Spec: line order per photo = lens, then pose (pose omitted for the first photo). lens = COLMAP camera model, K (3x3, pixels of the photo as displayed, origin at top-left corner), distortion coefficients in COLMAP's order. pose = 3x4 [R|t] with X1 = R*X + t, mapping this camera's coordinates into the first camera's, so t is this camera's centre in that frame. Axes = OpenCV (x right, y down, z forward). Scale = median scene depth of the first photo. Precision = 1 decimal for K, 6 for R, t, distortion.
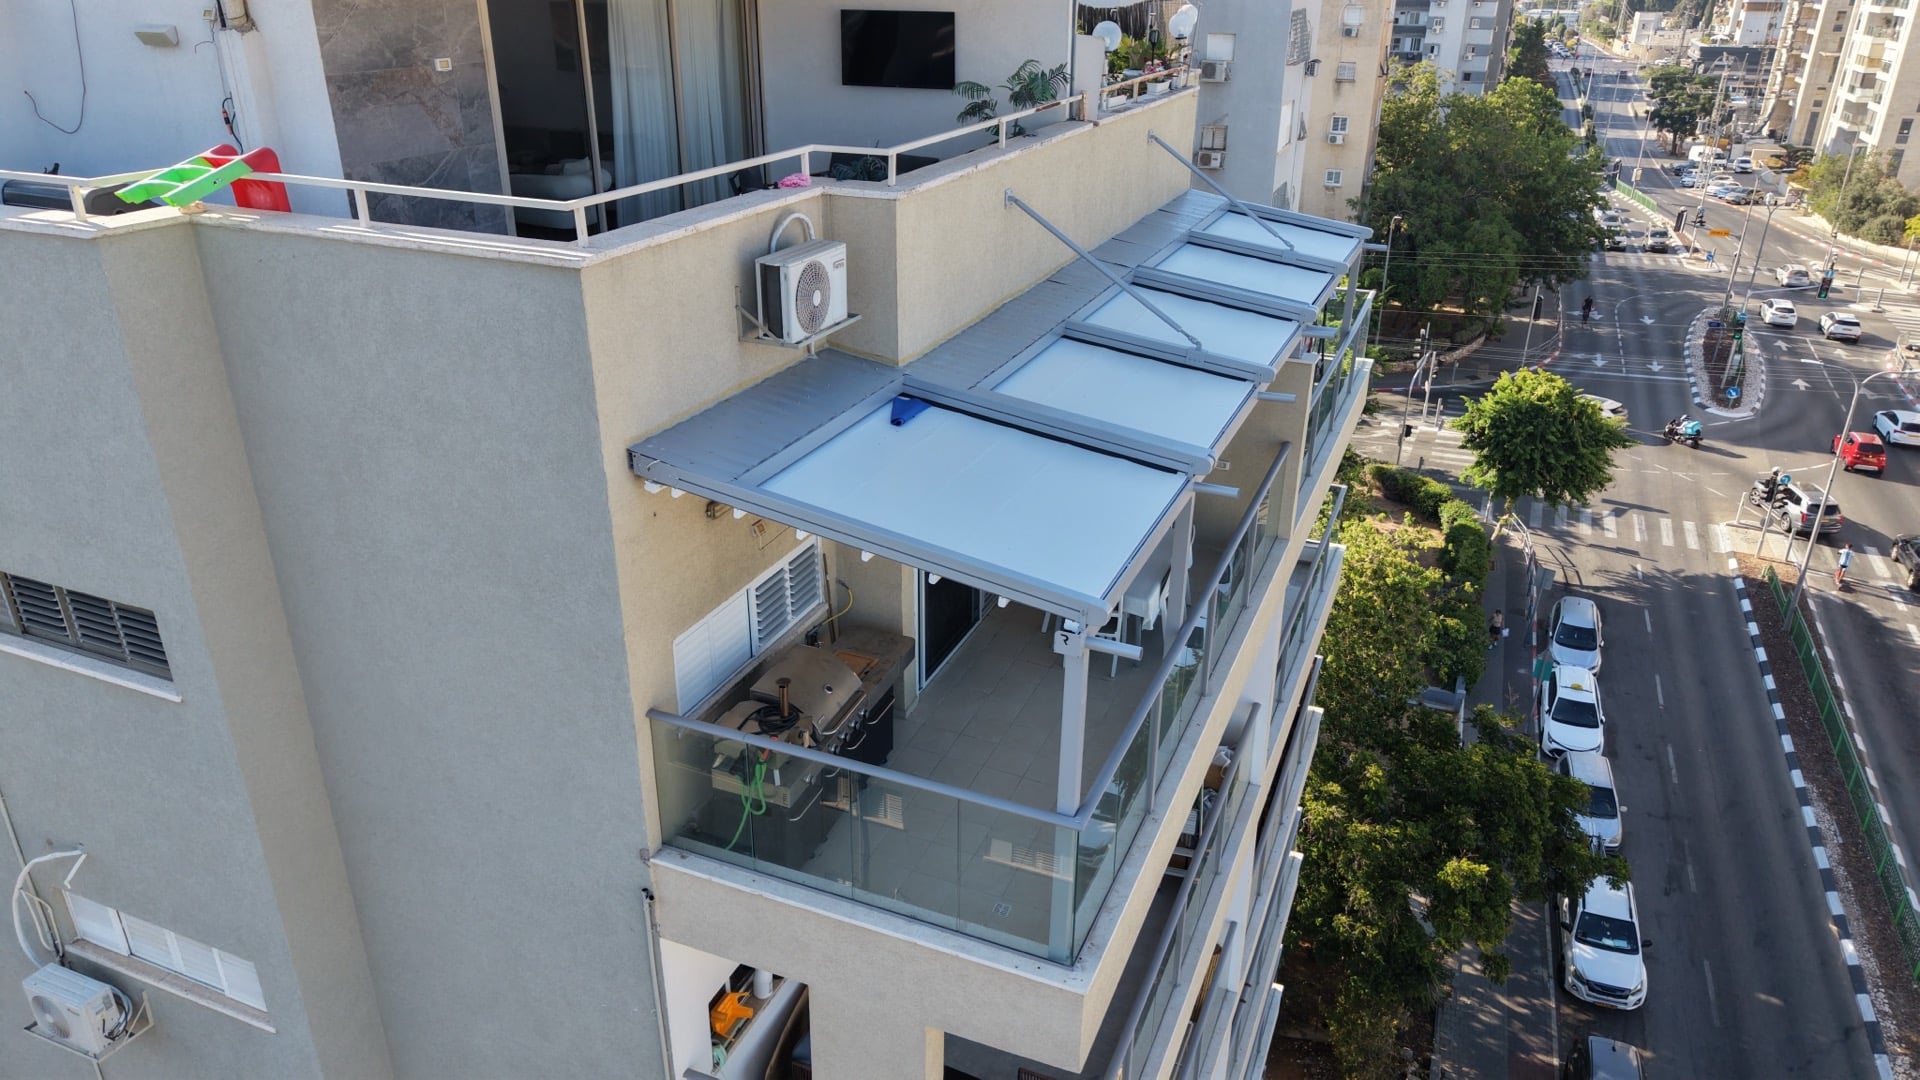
lens RADIAL K [[1278.2, 0, 966.2], [0, 1278.2, 536.9], [0, 0, 1]] dist [0.018211, -0.013117]
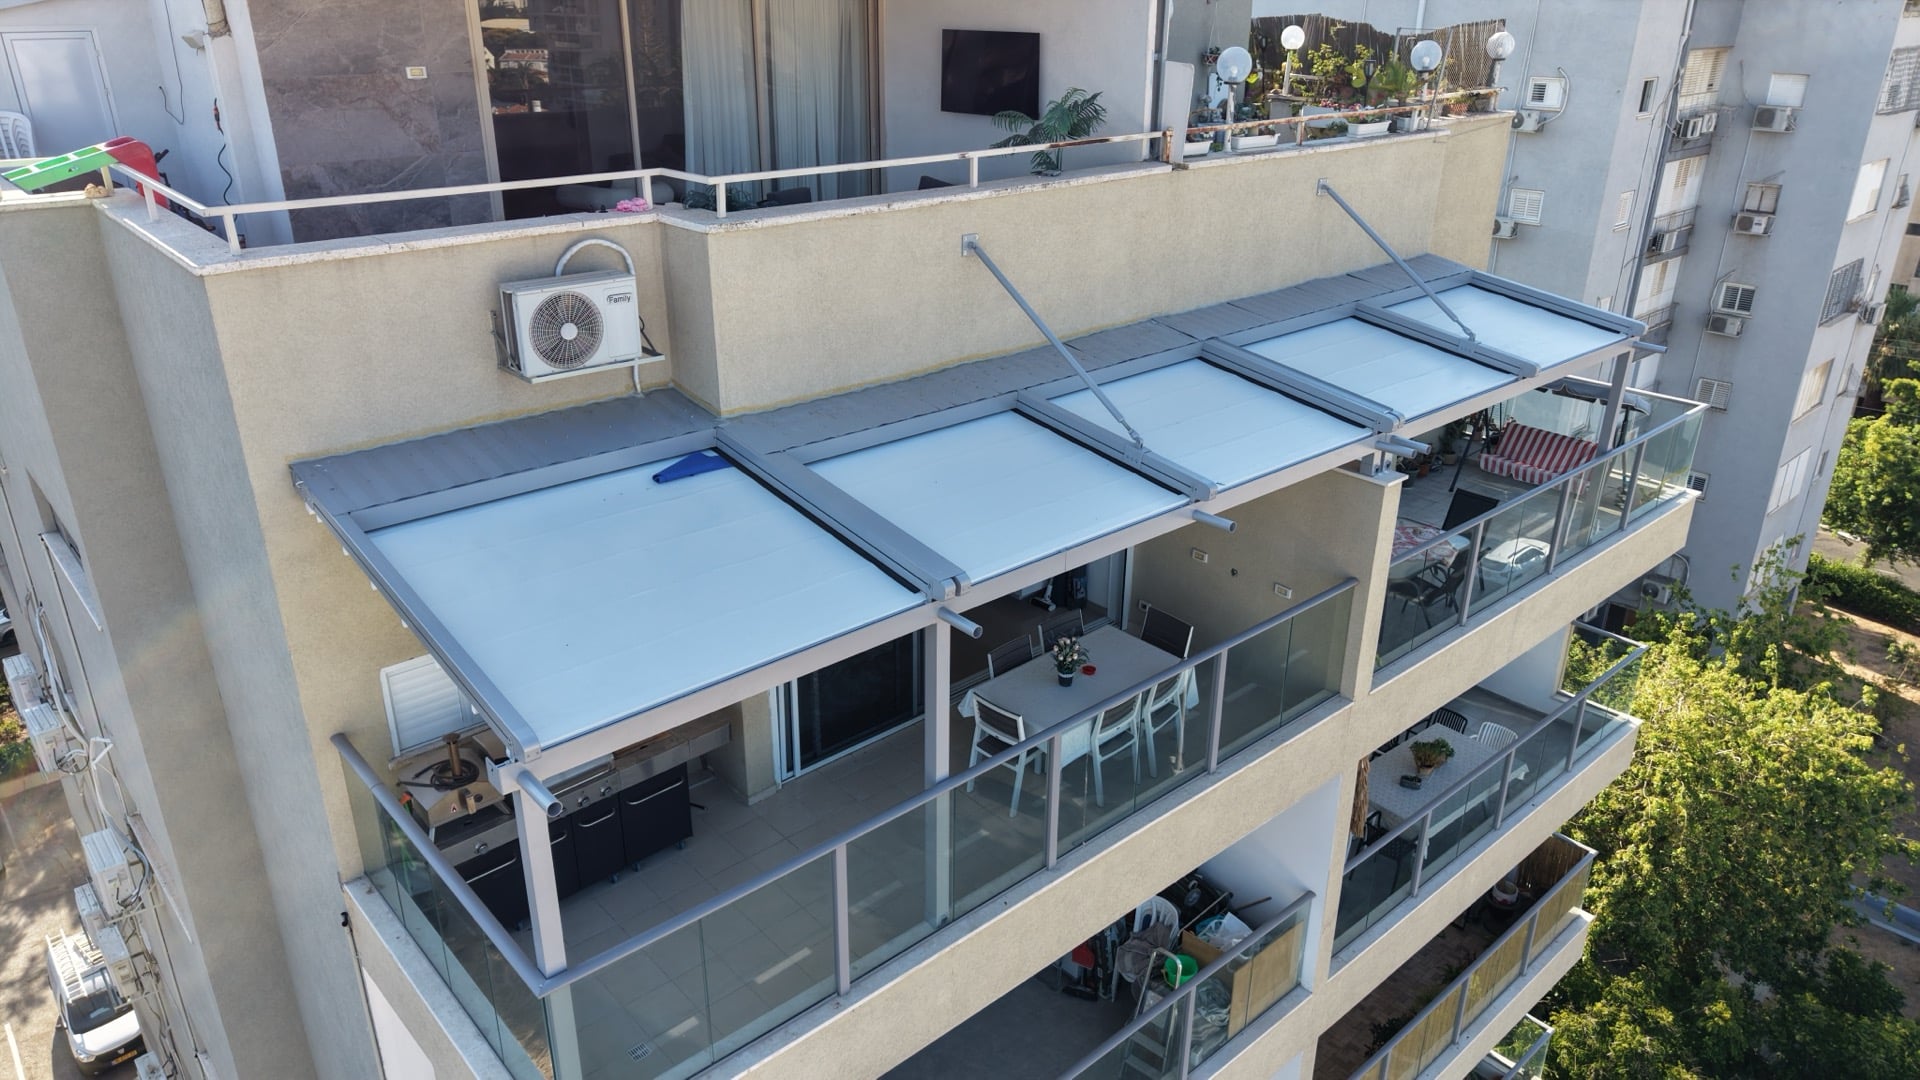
lens RADIAL K [[1278.2, 0, 971.5], [0, 1278.2, 538.2], [0, 0, 1]] dist [0.018211, -0.013117]
pose [[0.905067, 0.167258, -0.390998, 0.411806], [-0.175045, 0.984432, 0.015925, -0.083954], [0.387574, 0.054029, 0.920254, 0.217642]]
